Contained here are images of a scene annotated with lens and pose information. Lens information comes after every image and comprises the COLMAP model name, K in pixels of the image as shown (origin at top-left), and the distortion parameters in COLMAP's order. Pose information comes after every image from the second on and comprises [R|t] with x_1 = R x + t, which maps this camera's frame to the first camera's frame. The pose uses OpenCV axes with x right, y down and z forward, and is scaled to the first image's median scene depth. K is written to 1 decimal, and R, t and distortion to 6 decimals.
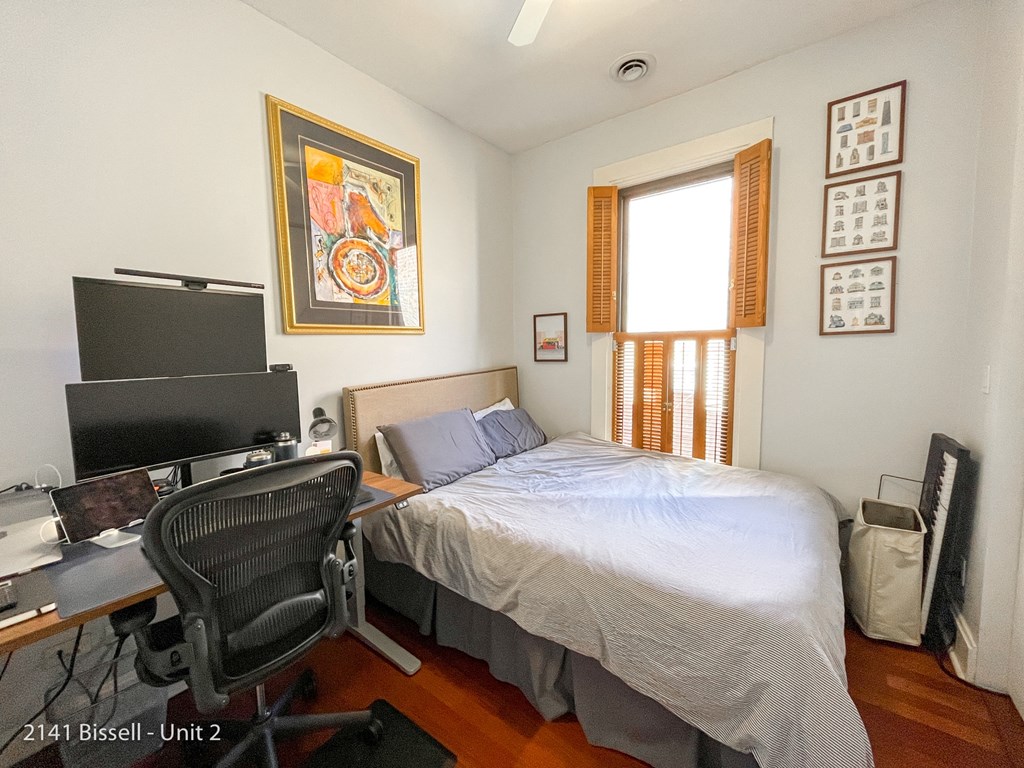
lens RADIAL K [[411.9, 0, 503.4], [0, 411.9, 383.3], [0, 0, 1]] dist [-0.000564, -0.001958]
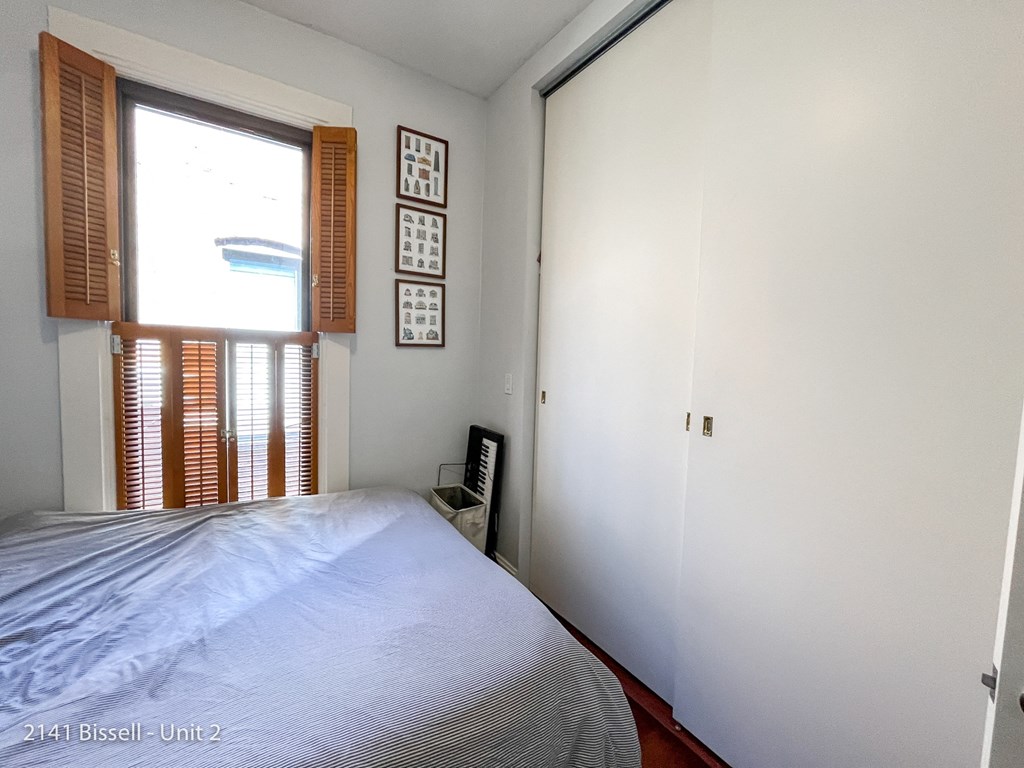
lens RADIAL K [[411.9, 0, 508.4], [0, 411.9, 383.8], [0, 0, 1]] dist [-0.000564, -0.001958]
pose [[0.325895, -0.041451, 0.944497, -0.135354], [0.045531, 0.998567, 0.028114, -0.038057], [-0.944309, 0.033842, 0.327315, 0.401648]]
